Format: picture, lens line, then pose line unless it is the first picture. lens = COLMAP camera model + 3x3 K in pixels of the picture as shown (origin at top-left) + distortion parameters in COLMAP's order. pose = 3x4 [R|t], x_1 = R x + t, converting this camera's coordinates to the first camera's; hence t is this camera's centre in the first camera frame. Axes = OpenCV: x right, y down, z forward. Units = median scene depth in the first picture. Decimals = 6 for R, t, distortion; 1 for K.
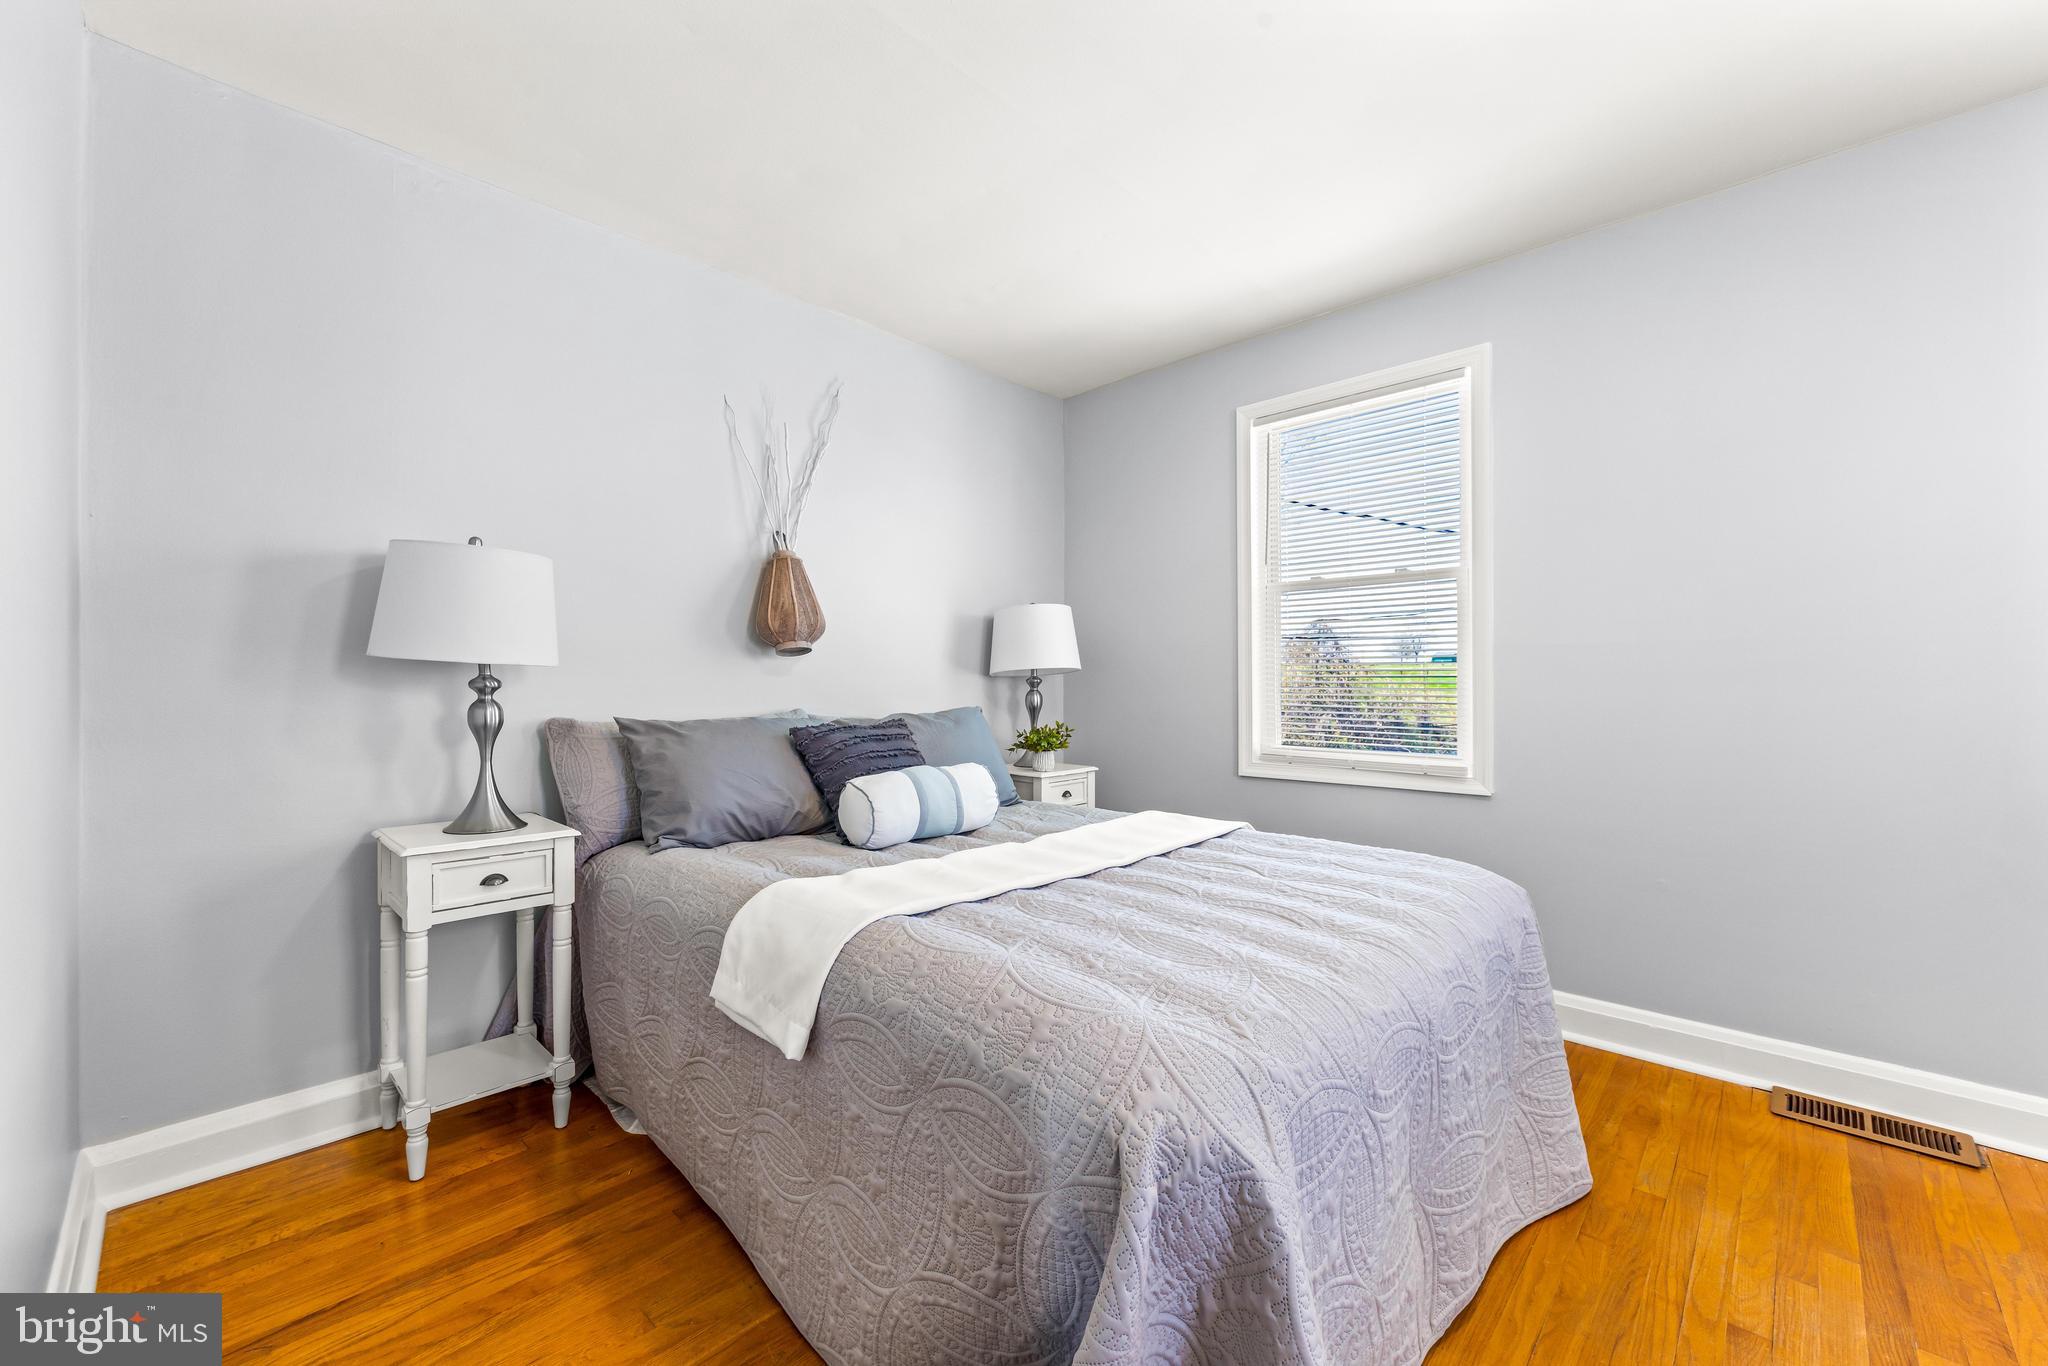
lens RADIAL K [[811.1, 0, 1023.0], [0, 811.1, 683.1], [0, 0, 1]] dist [-0.001051, -0.000215]
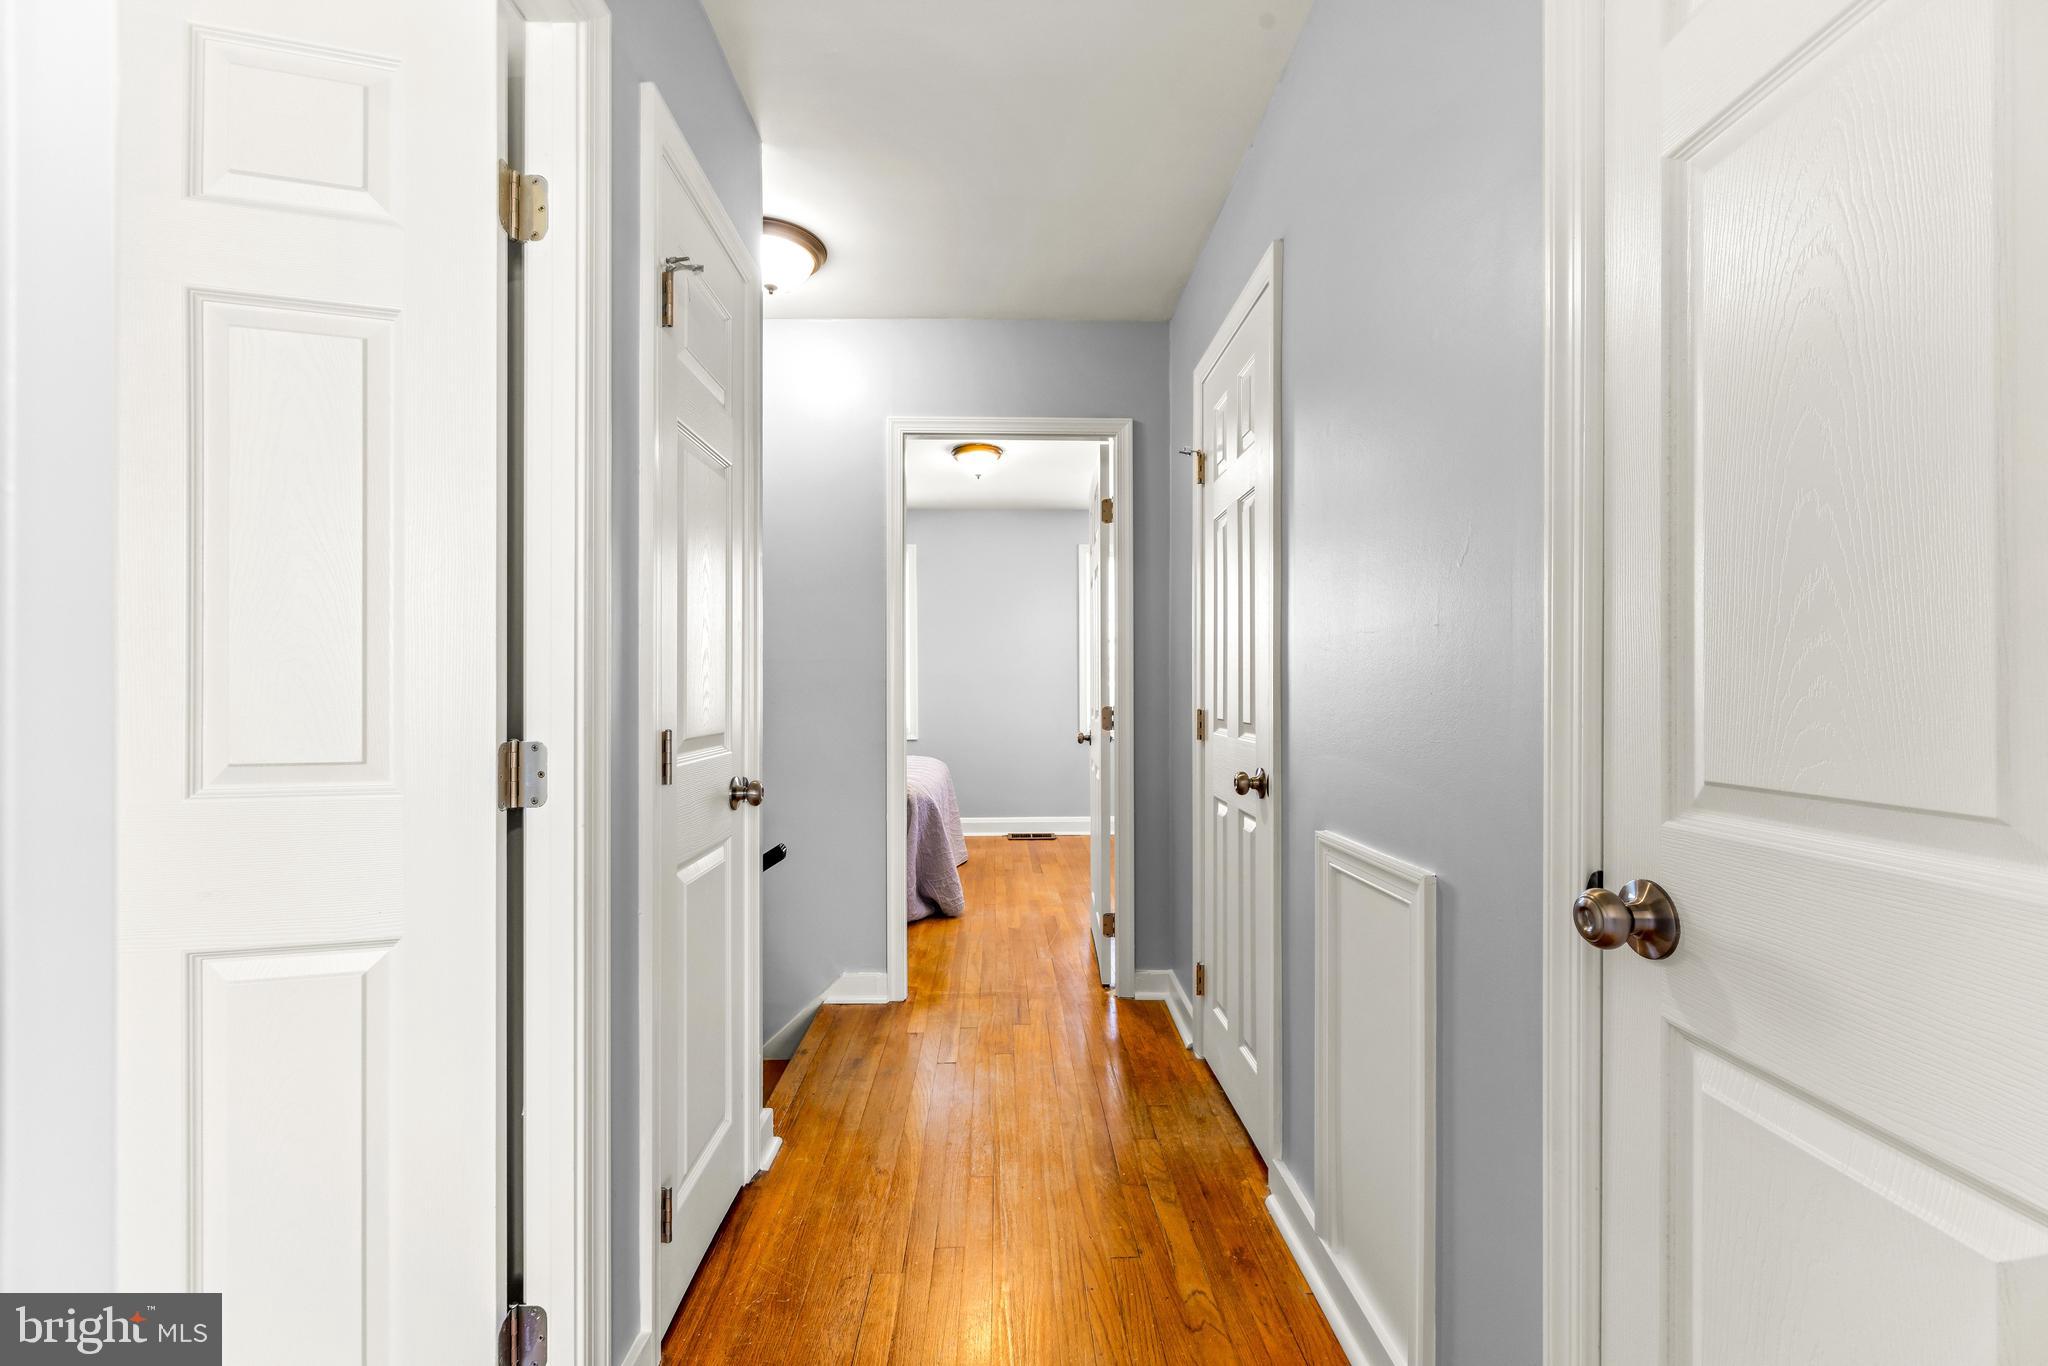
lens RADIAL K [[811.1, 0, 1023.8], [0, 811.1, 686.9], [0, 0, 1]] dist [-0.001051, -0.000215]
pose [[0.693511, -0.000673, 0.720446, -1.226127], [0.003607, 0.999990, -0.002538, 0.004769], [-0.720437, 0.004358, 0.693506, -1.149191]]
